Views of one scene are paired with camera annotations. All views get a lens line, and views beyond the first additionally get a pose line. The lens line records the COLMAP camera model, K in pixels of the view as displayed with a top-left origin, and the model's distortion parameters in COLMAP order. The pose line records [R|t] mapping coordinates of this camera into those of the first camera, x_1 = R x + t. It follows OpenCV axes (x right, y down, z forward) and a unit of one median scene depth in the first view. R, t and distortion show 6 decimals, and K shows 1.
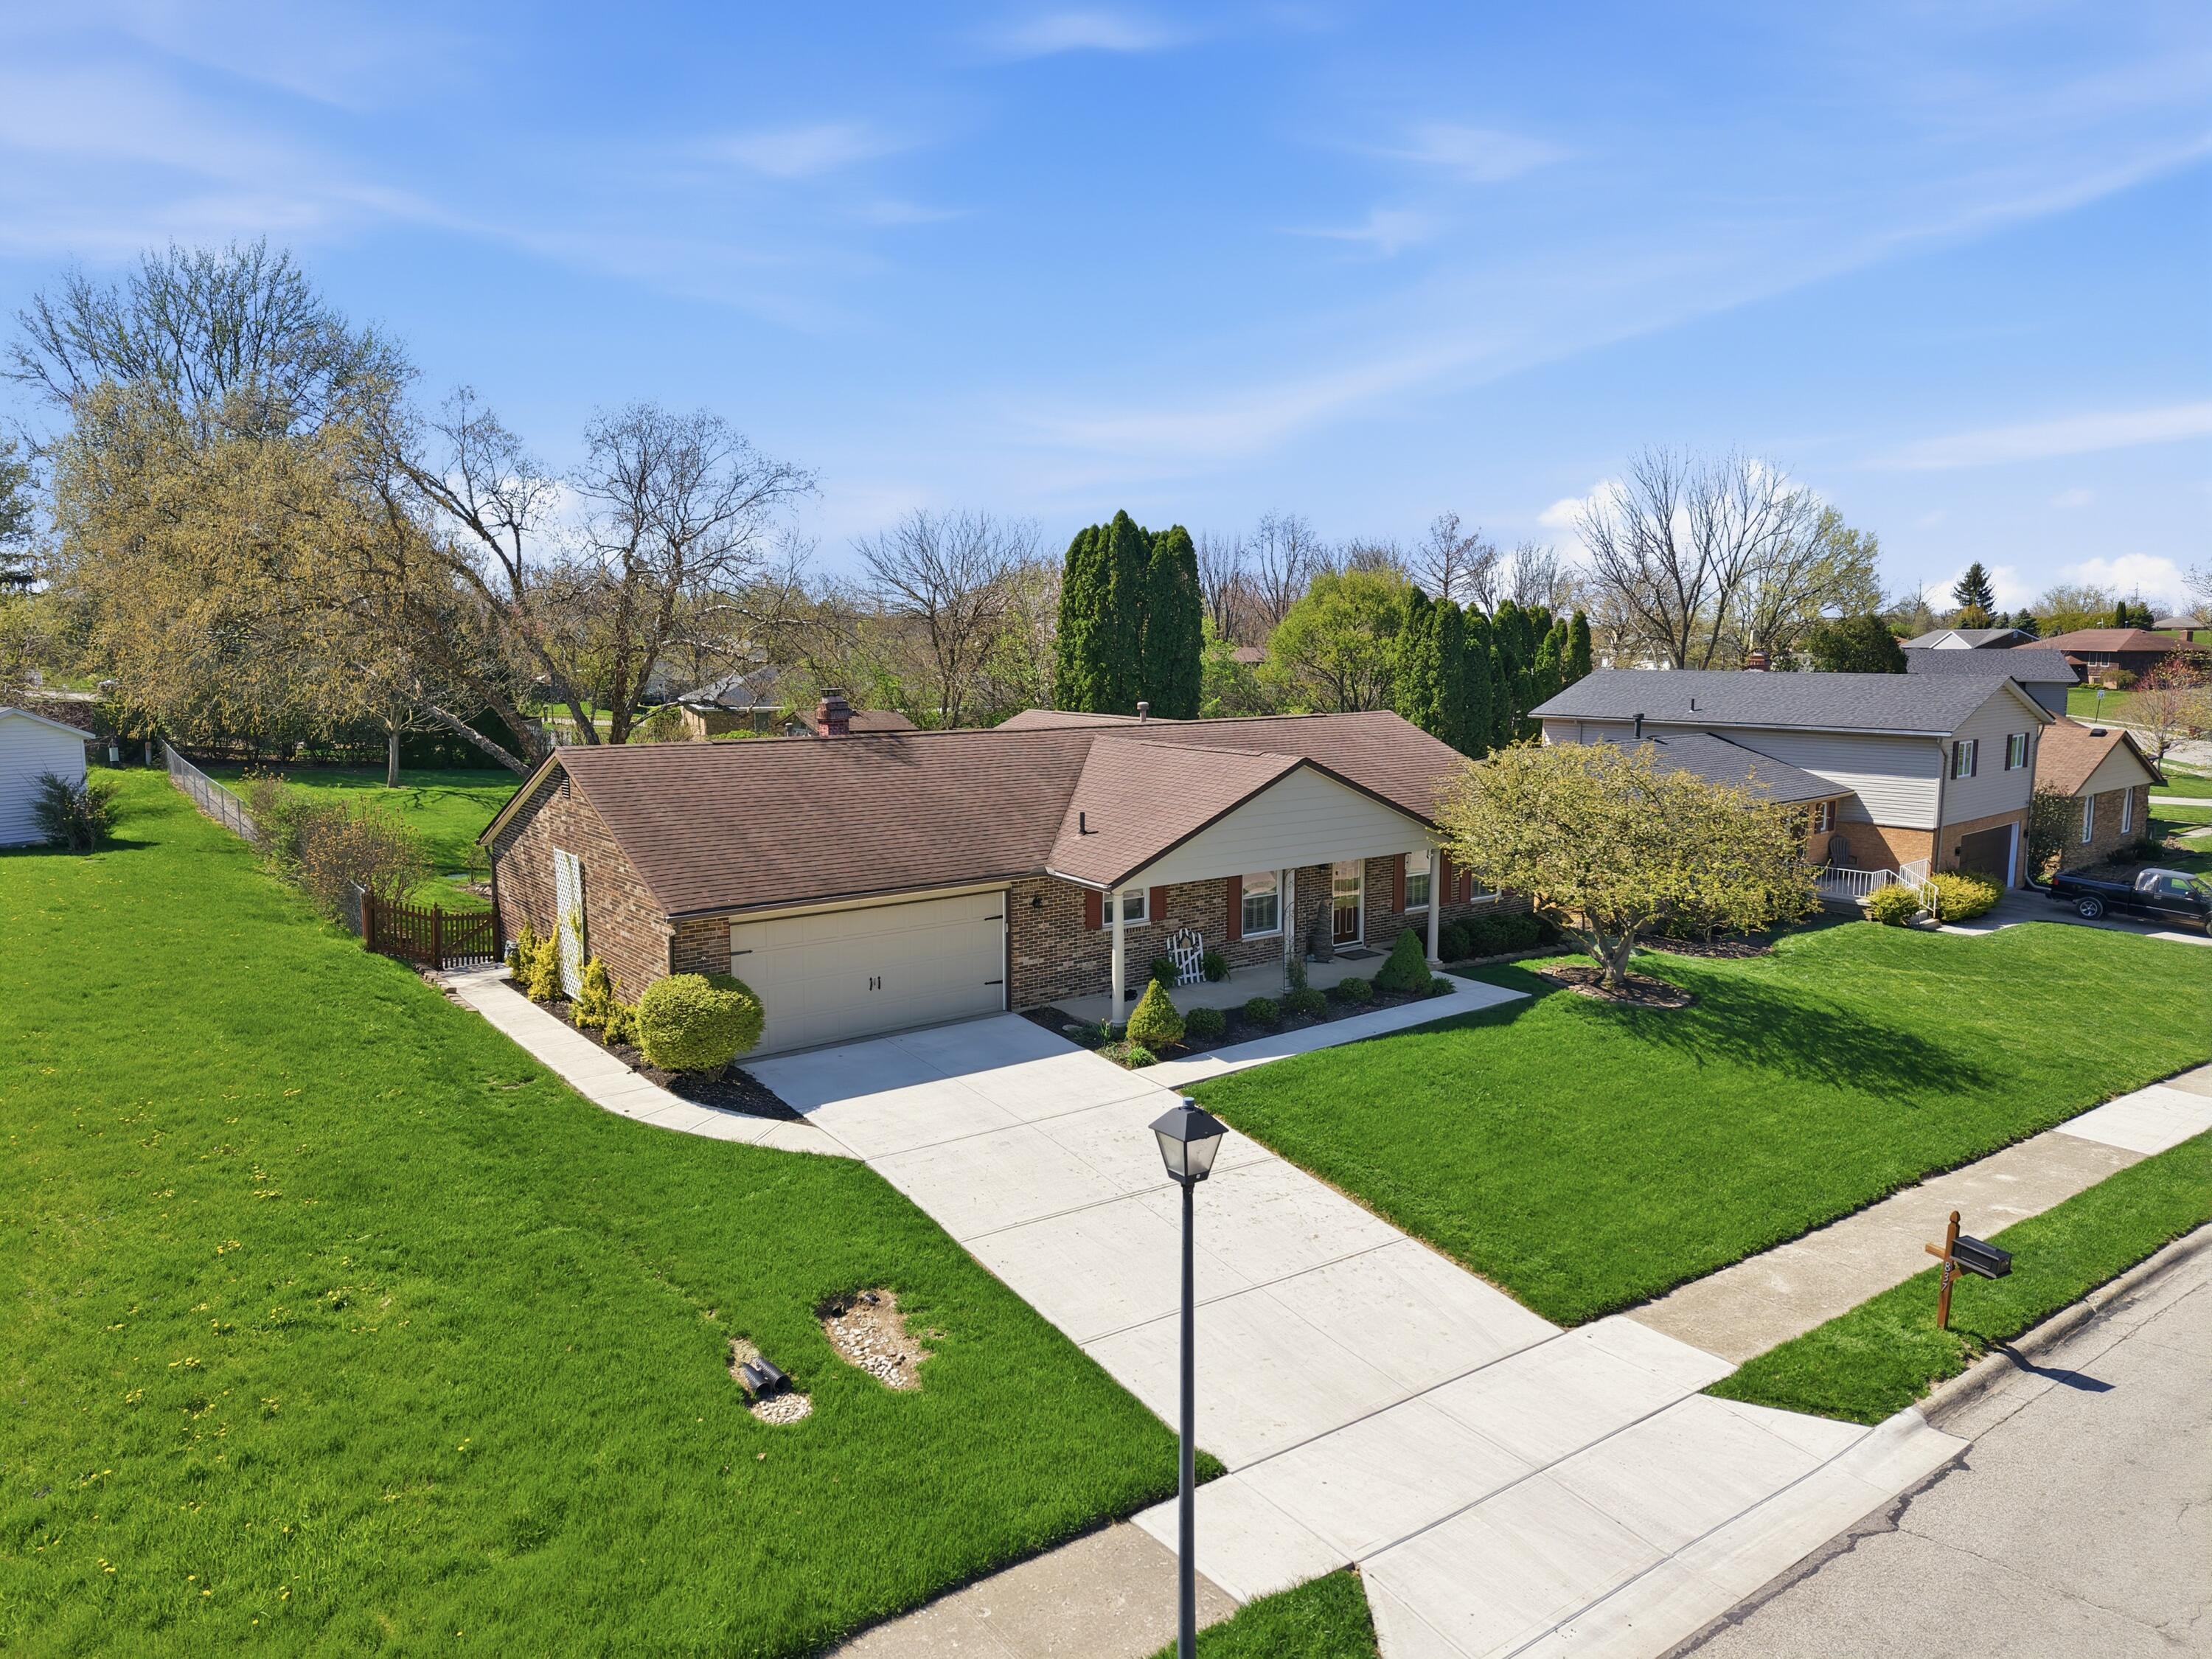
lens RADIAL K [[1480.6, 0, 1106.0], [0, 1480.6, 829.5], [0, 0, 1]] dist [0.021438, -0.020277]
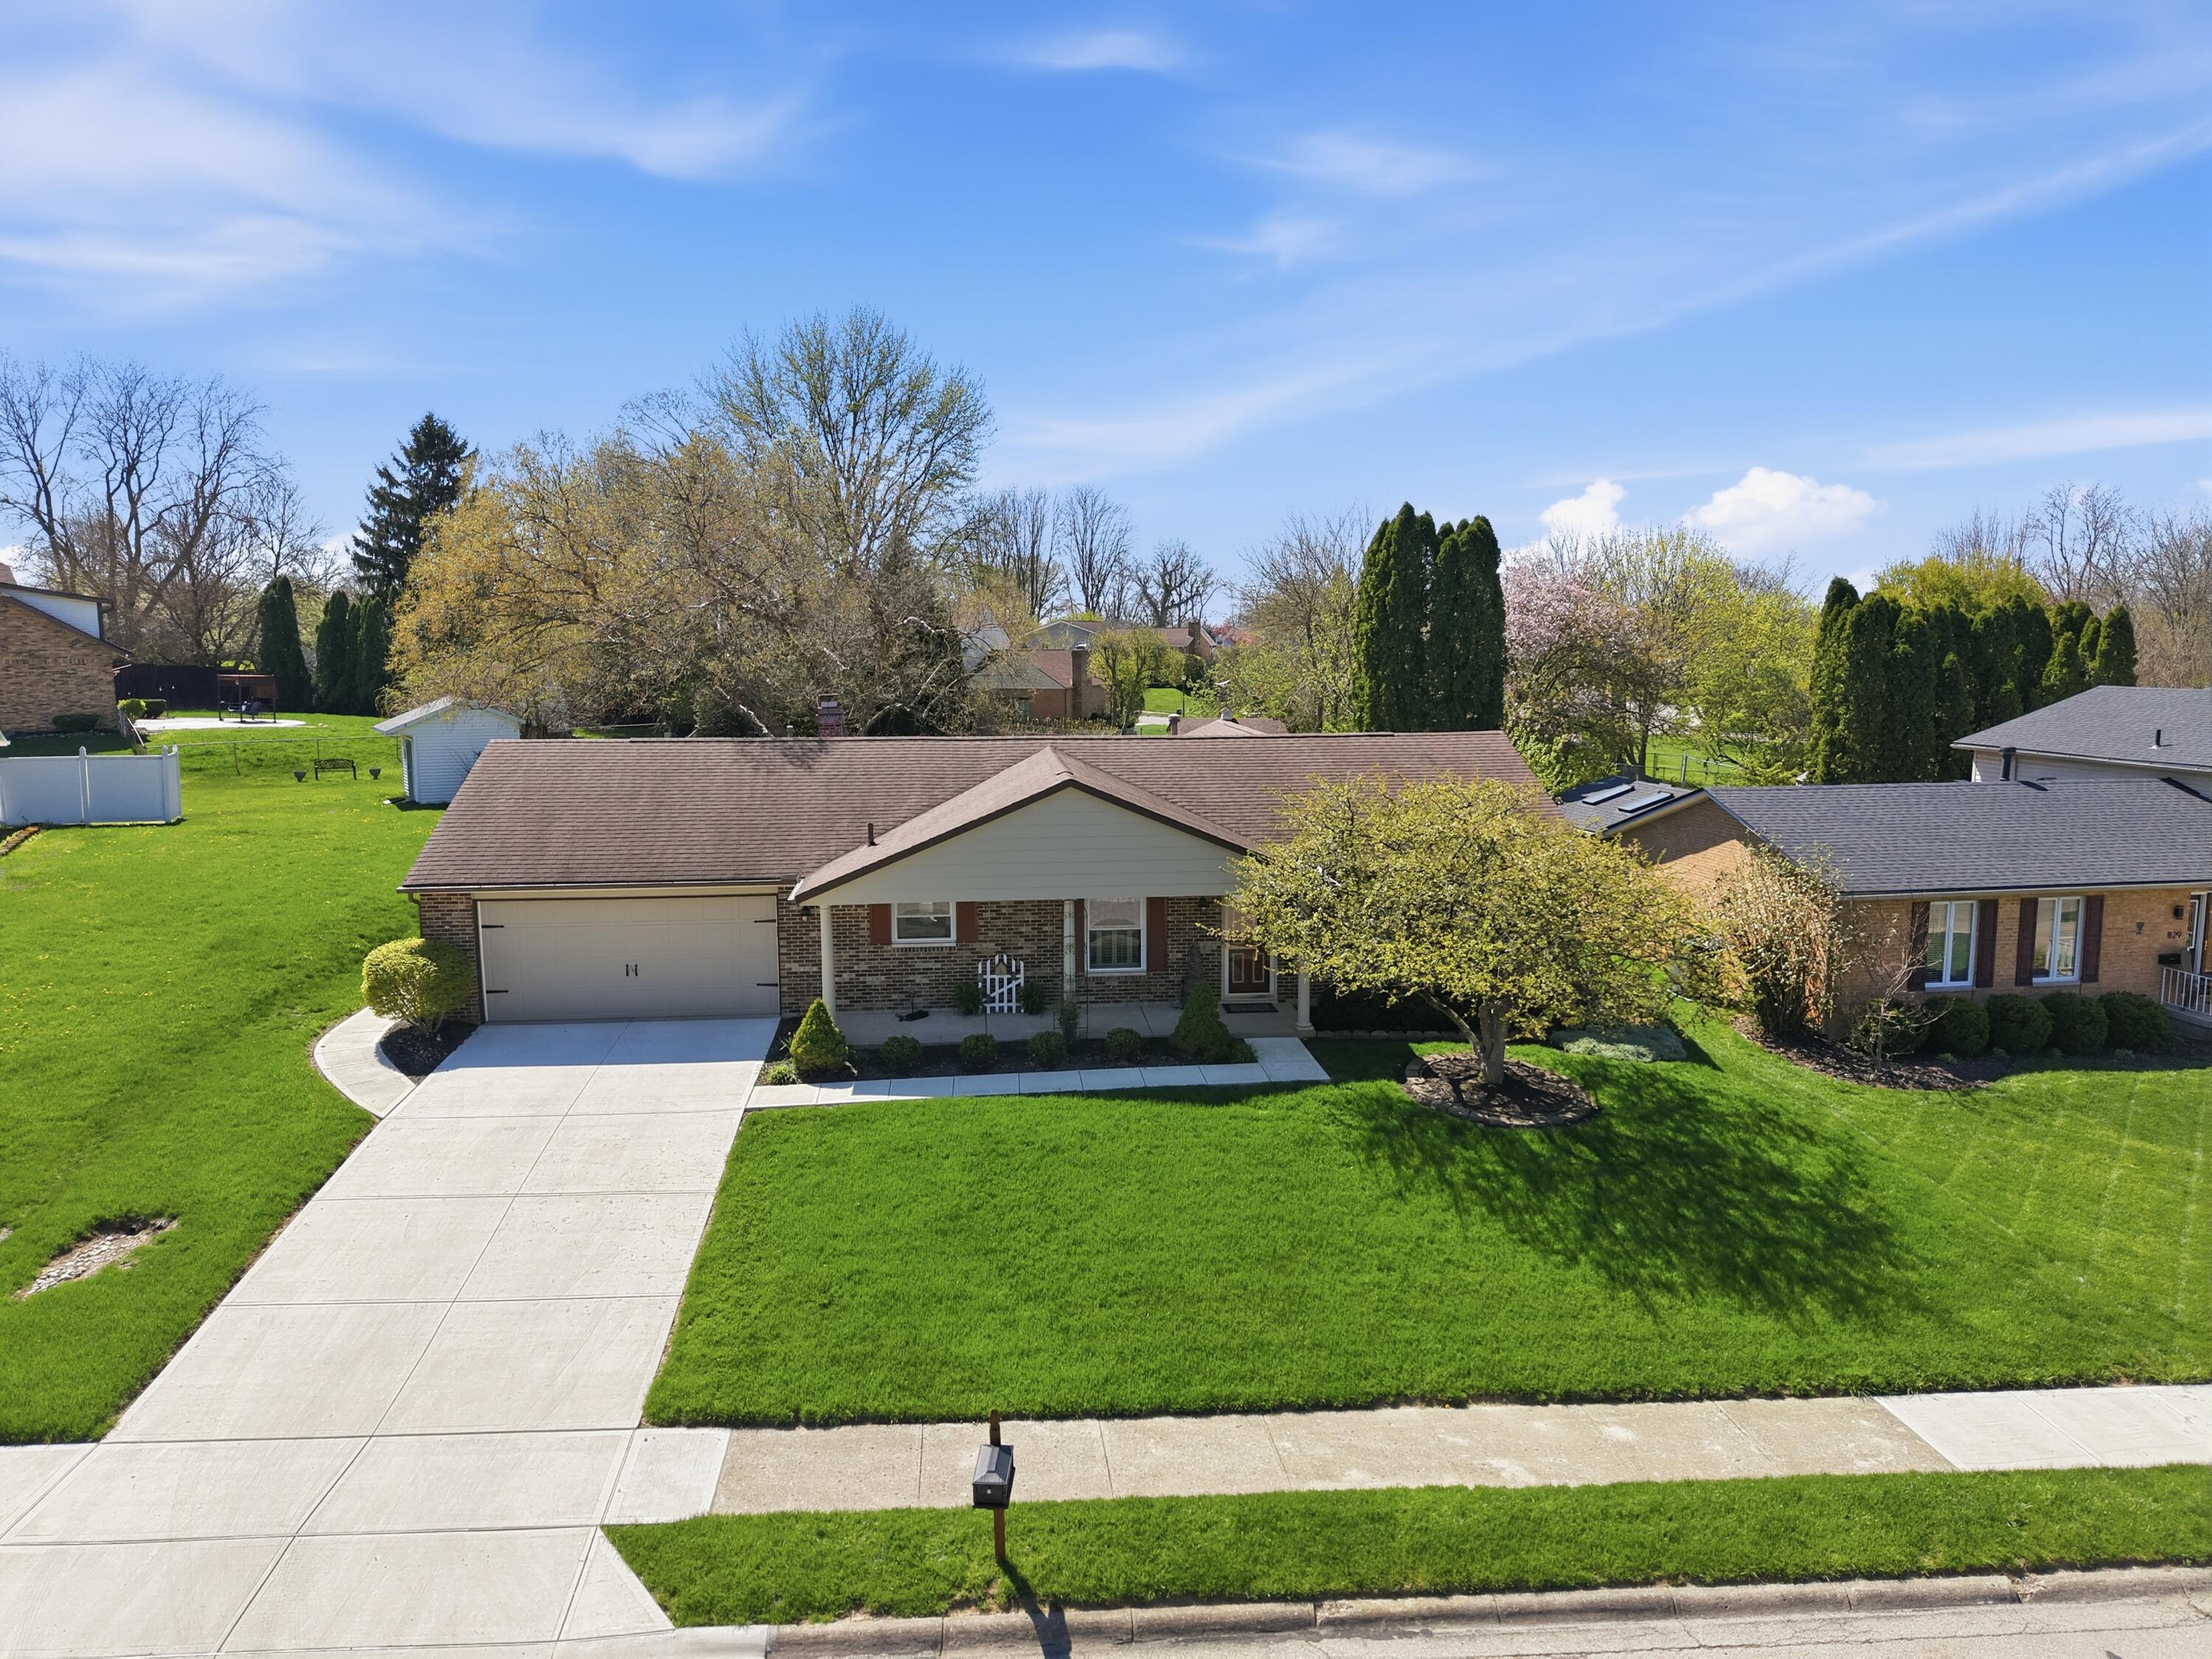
lens RADIAL K [[1480.6, 0, 1106.0], [0, 1480.6, 829.5], [0, 0, 1]] dist [0.021438, -0.020277]
pose [[0.848820, 0.064620, -0.524718, 0.741649], [-0.065744, 0.997700, 0.016516, -0.040429], [0.524578, 0.020478, 0.851116, 0.282987]]
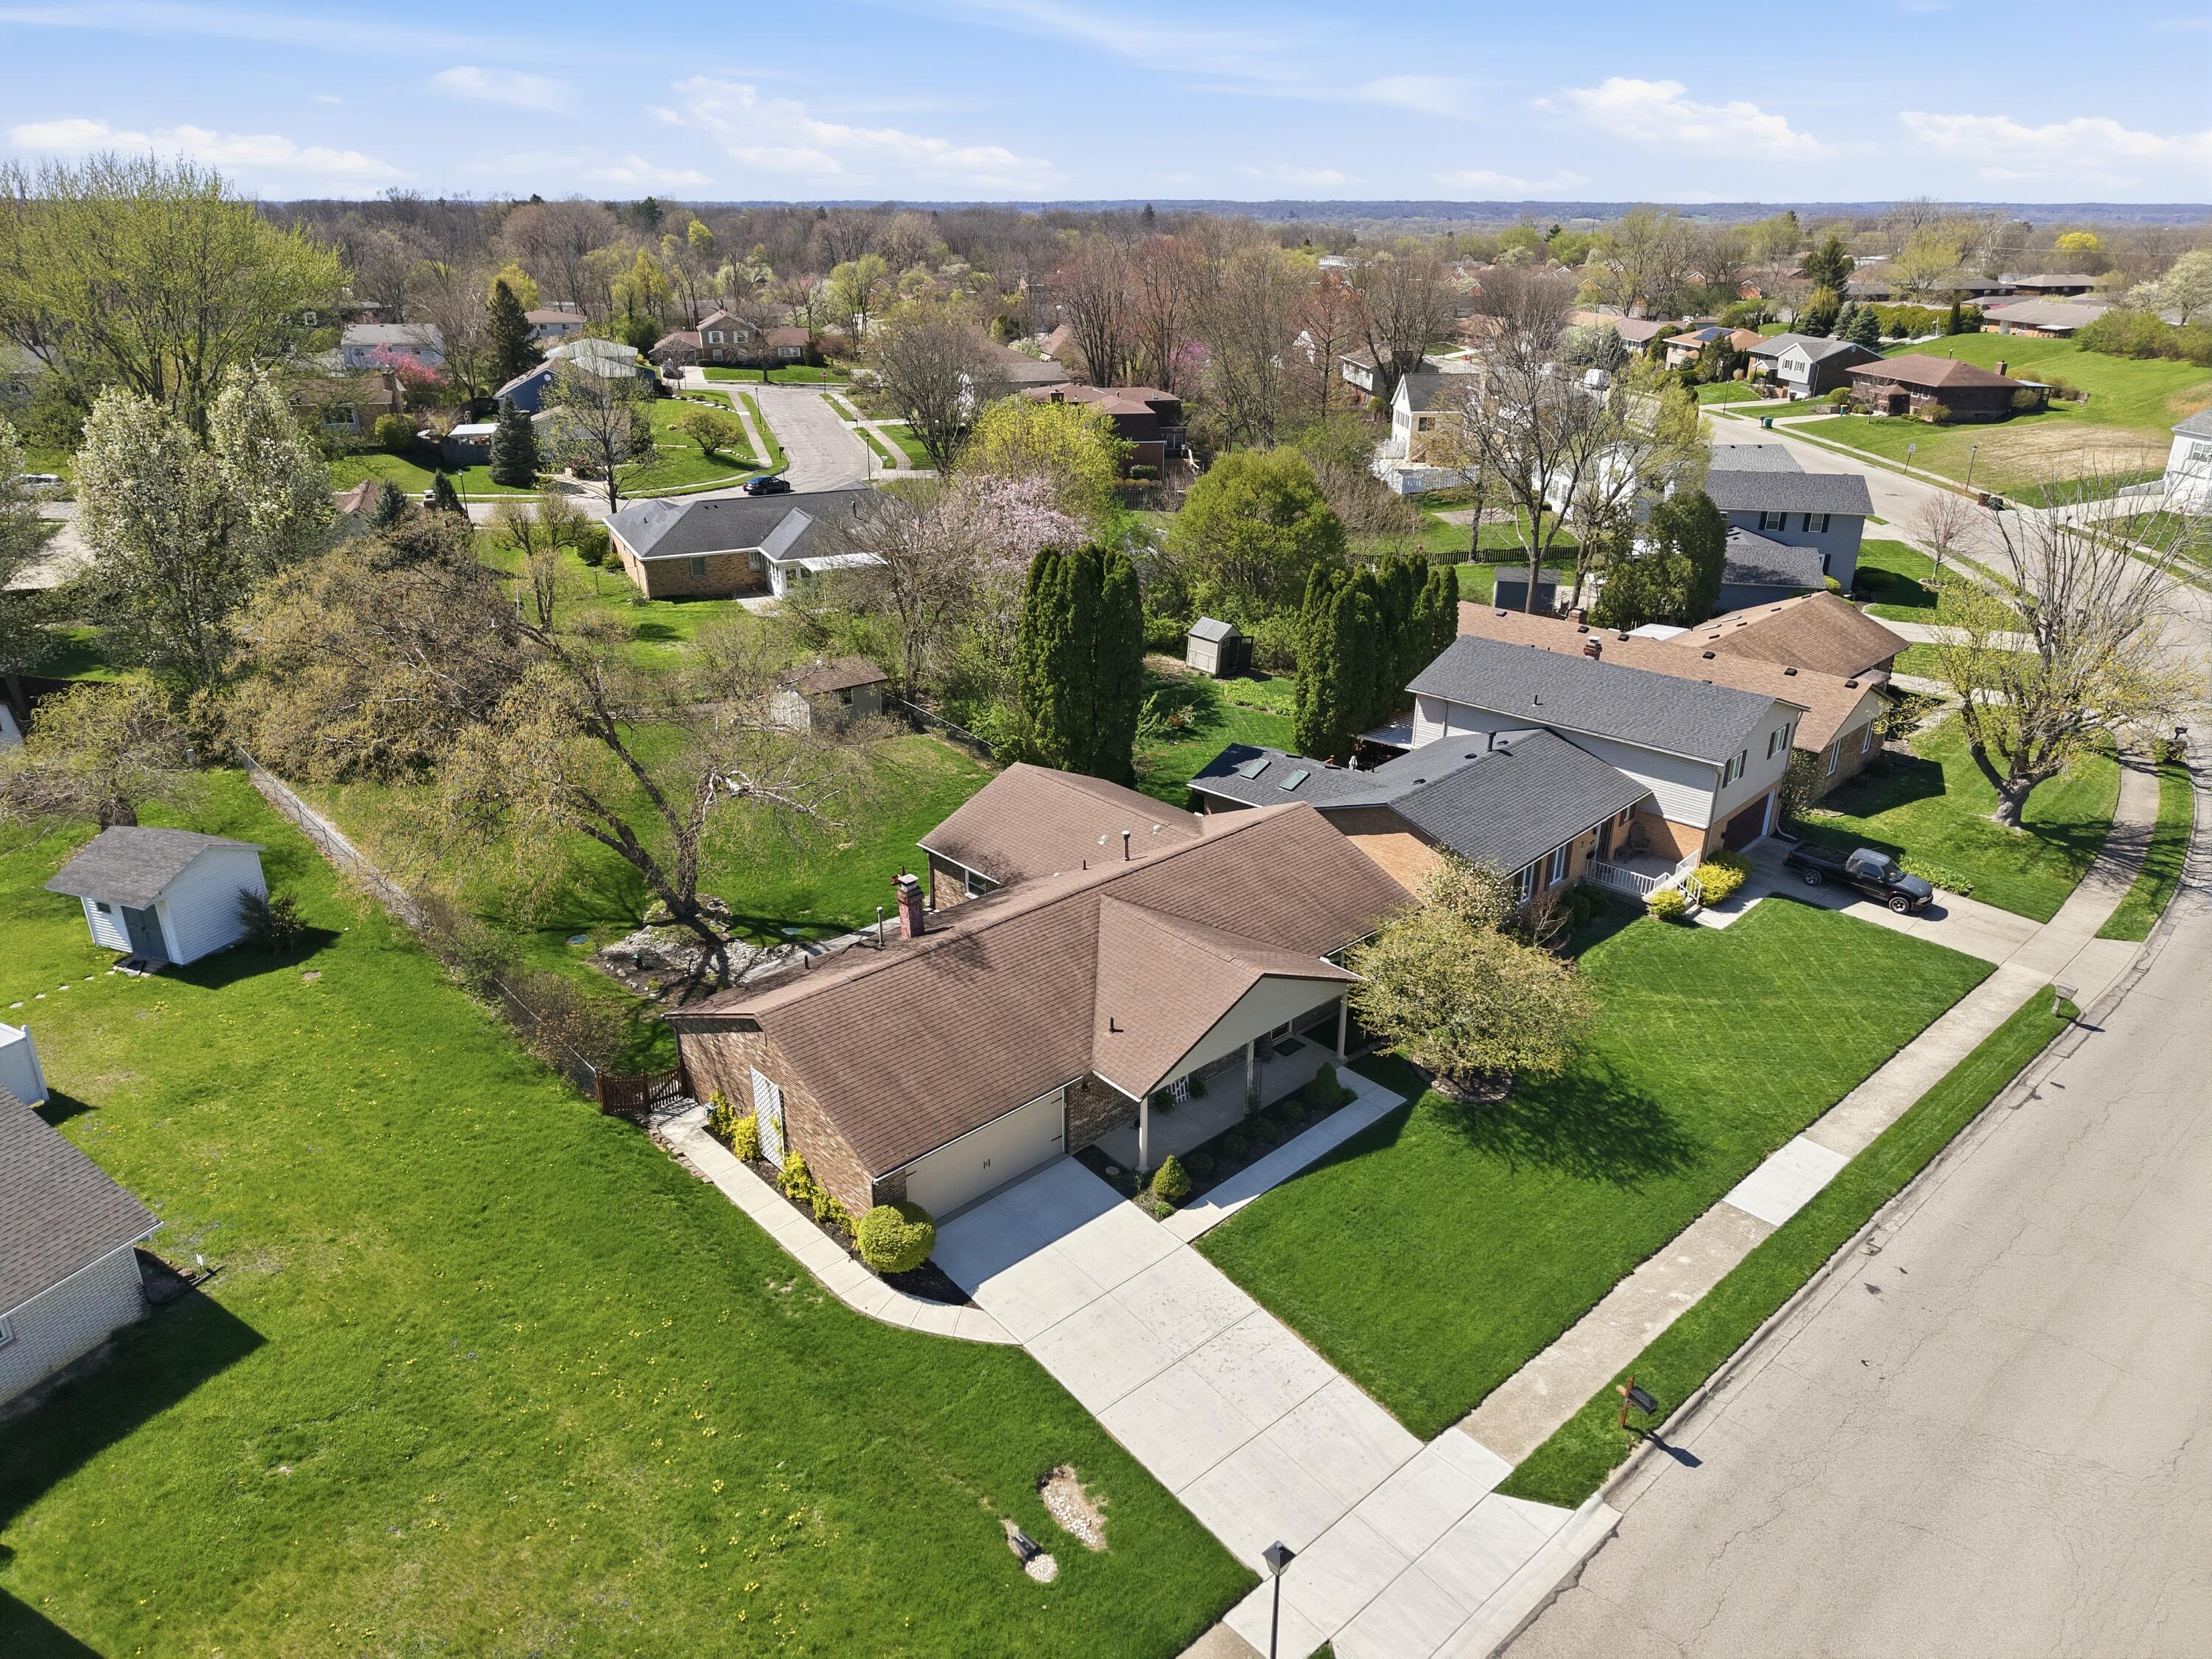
lens RADIAL K [[1480.6, 0, 1106.0], [0, 1480.6, 829.5], [0, 0, 1]] dist [0.021438, -0.020277]
pose [[0.995487, -0.034473, 0.088412, -0.169116], [0.010100, 0.964880, 0.262495, -0.670252], [-0.094356, -0.260418, 0.960874, -0.408915]]
